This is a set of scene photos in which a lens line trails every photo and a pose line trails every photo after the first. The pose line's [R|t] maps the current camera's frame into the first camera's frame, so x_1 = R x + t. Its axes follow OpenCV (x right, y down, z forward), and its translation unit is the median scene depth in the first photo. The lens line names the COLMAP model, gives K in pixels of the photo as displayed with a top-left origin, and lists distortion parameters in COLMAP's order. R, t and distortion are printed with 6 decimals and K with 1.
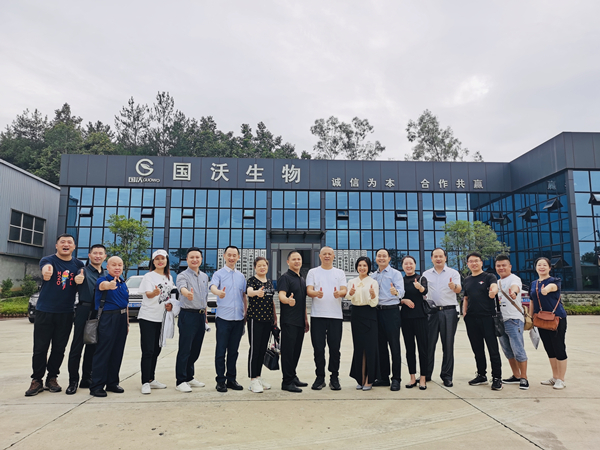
lens RADIAL K [[462.1, 0, 303.5], [0, 462.1, 226.4], [0, 0, 1]] dist [0.065567, -0.060202]
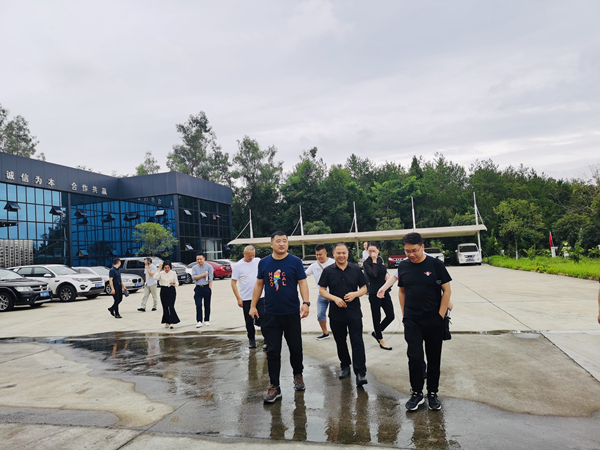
lens RADIAL K [[462.1, 0, 303.5], [0, 462.1, 226.4], [0, 0, 1]] dist [0.065567, -0.060202]
pose [[0.349615, 0.045347, 0.935795, -0.693450], [-0.077852, 0.996780, -0.019217, -0.010353], [-0.933653, -0.066135, 0.352019, -0.015098]]
